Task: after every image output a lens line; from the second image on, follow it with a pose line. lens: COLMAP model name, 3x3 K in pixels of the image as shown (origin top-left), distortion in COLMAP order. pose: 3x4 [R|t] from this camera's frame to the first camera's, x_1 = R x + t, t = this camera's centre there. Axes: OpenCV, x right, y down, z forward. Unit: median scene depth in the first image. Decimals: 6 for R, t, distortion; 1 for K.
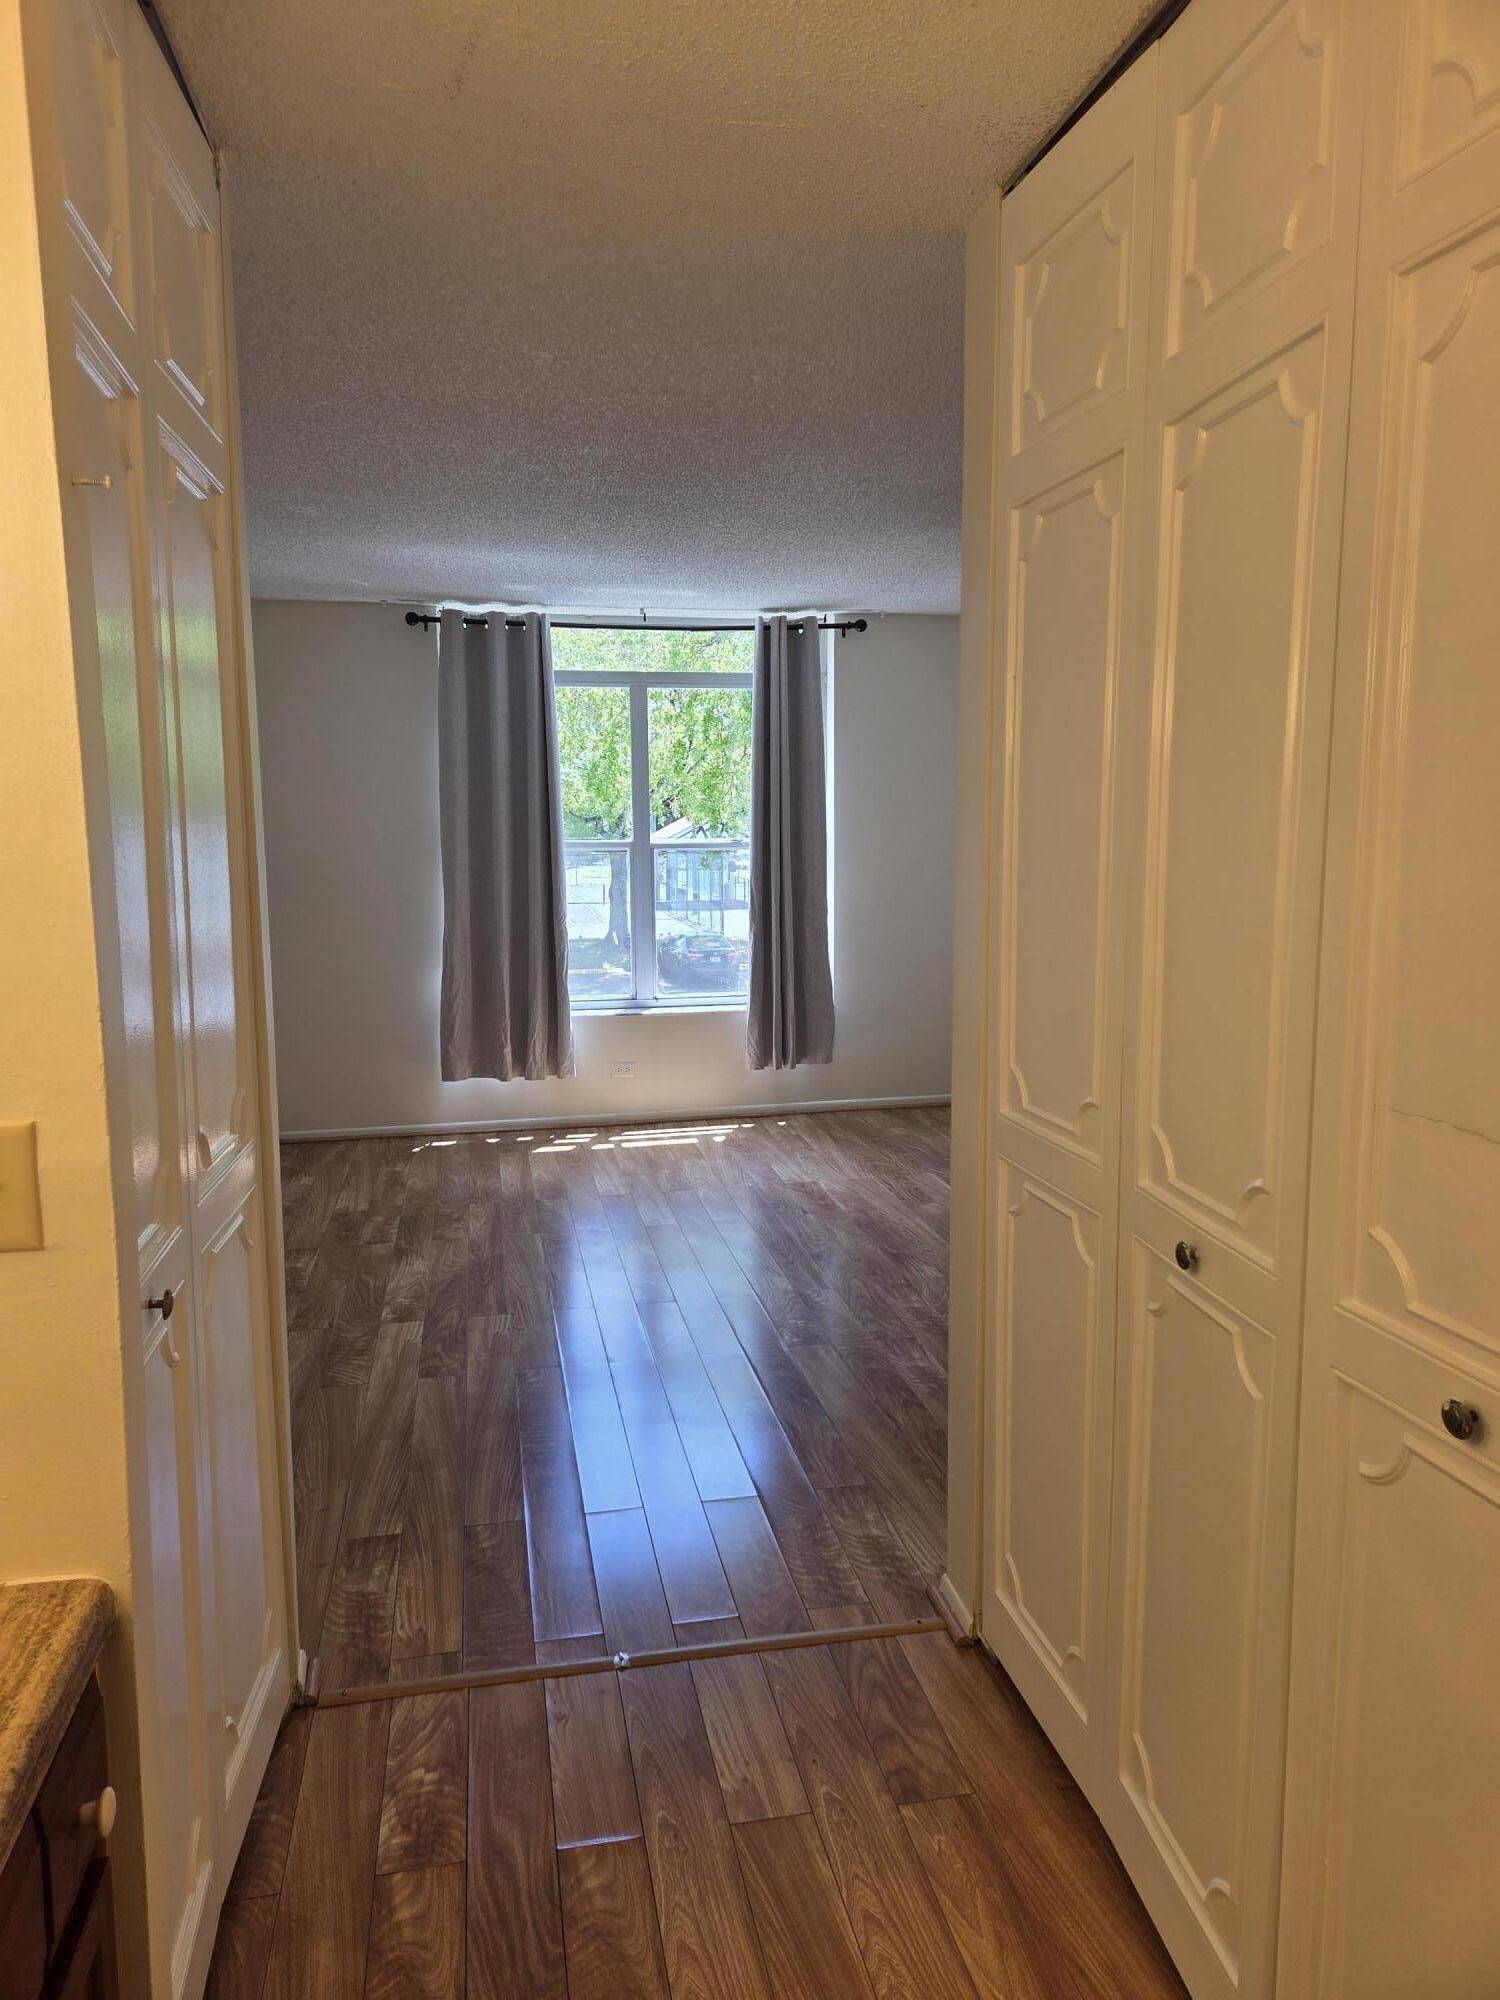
lens RADIAL K [[1337.4, 0, 750.0], [0, 1337.4, 1000.0], [0, 0, 1]] dist [0.077036, -0.060285]
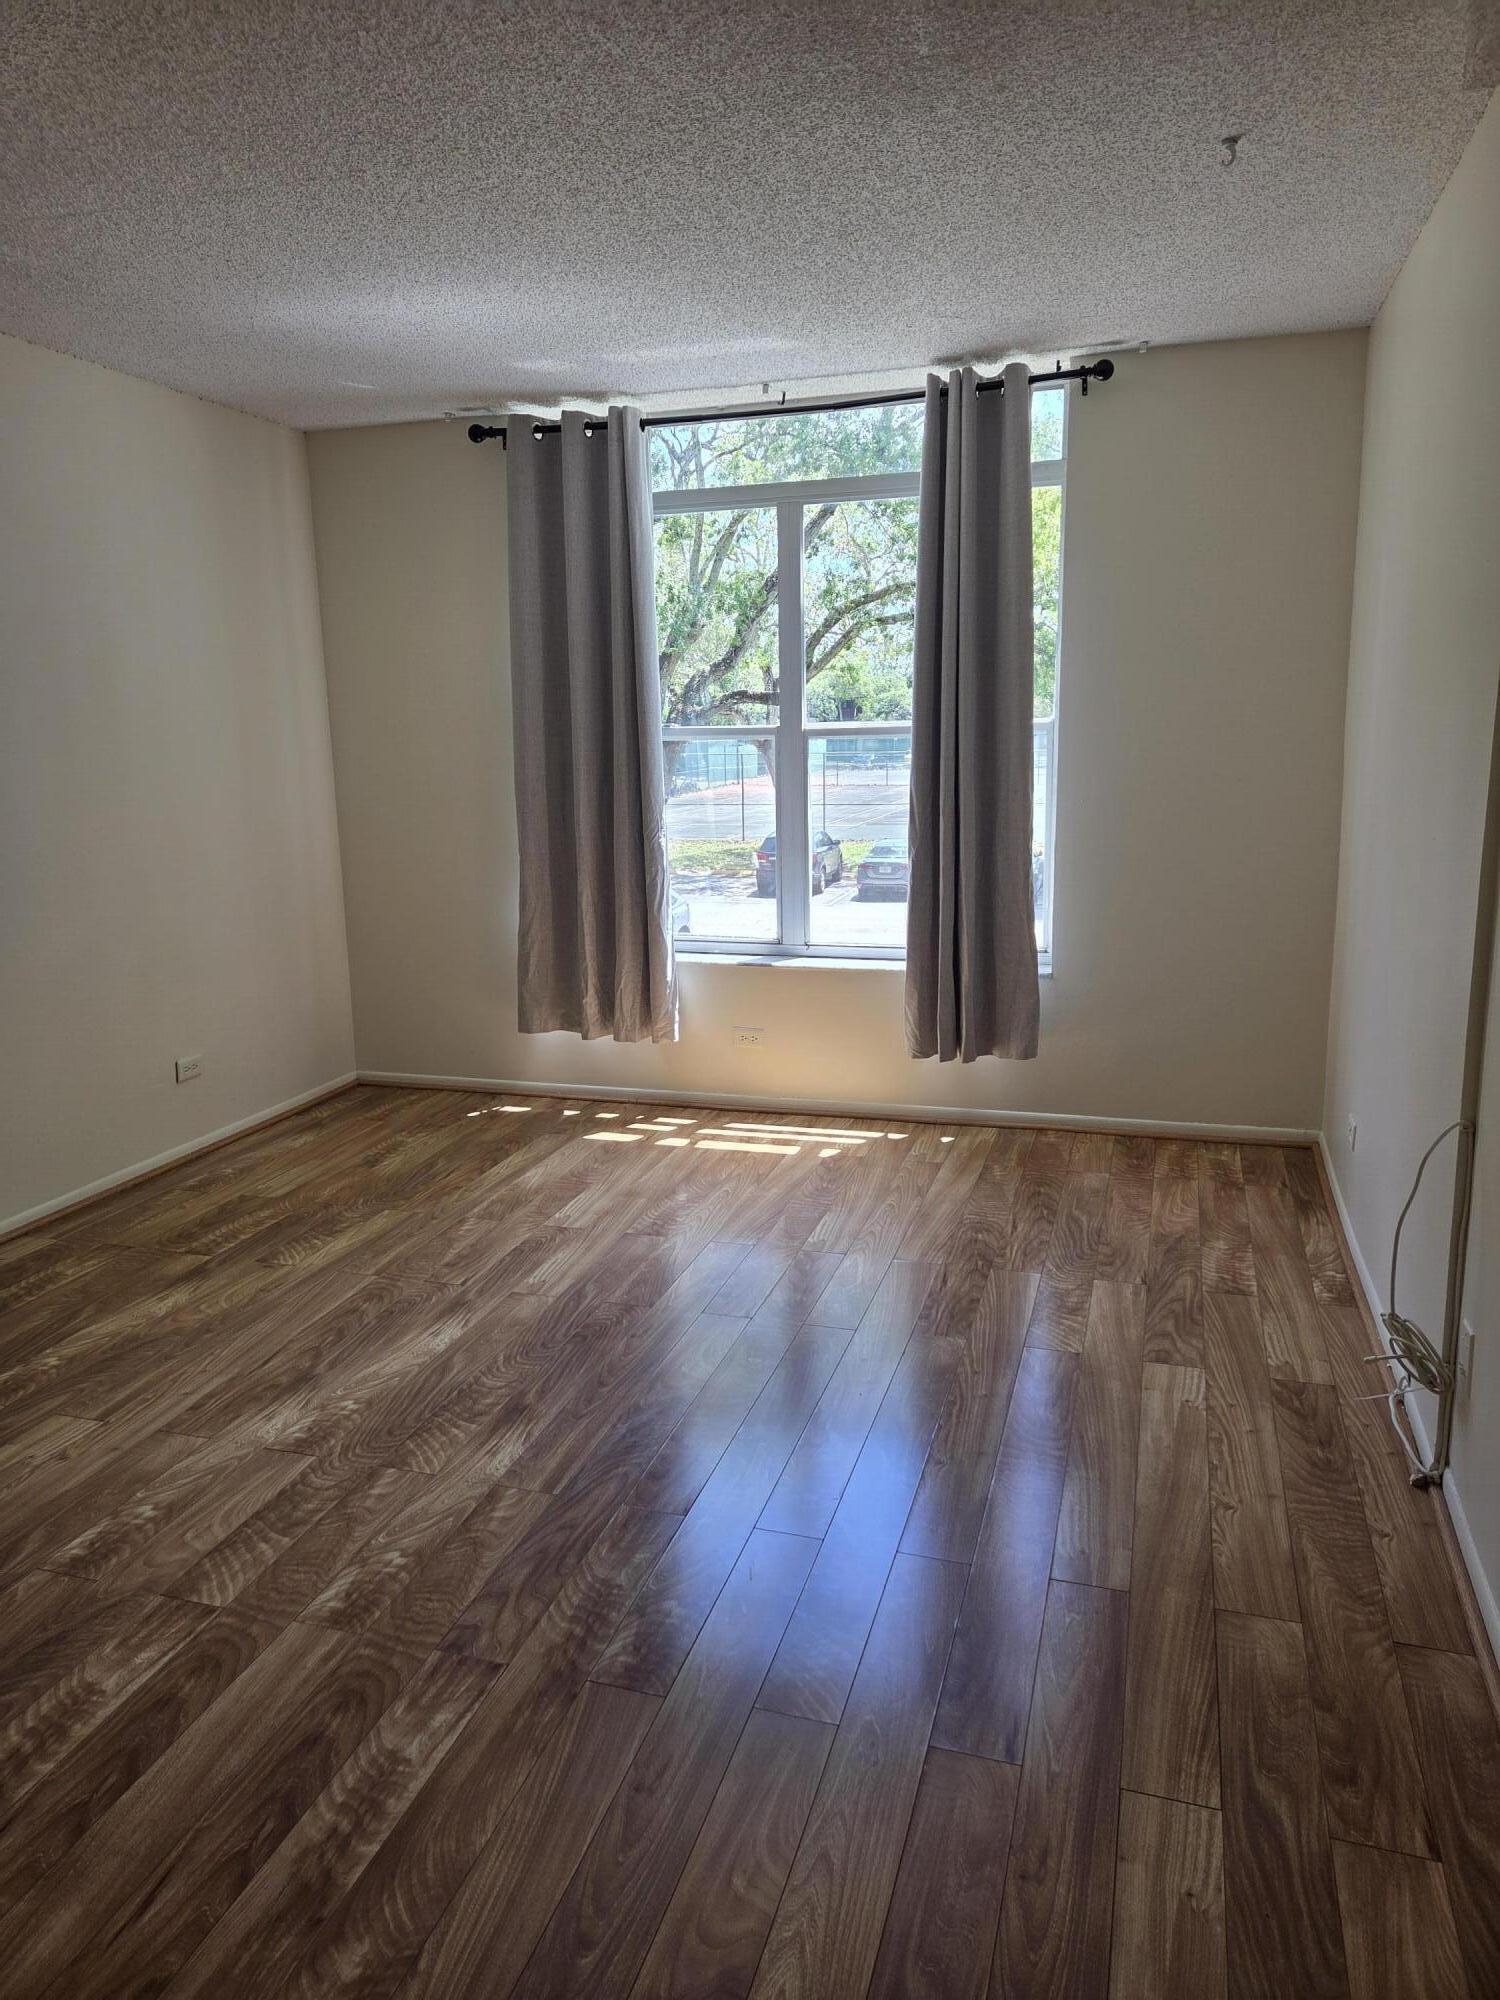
lens RADIAL K [[1337.4, 0, 750.0], [0, 1337.4, 1000.0], [0, 0, 1]] dist [0.077036, -0.060285]
pose [[0.873765, 0.092636, -0.477444, 0.271423], [-0.053460, 0.994038, 0.095032, -0.041596], [0.483401, -0.057512, 0.873508, 0.365359]]
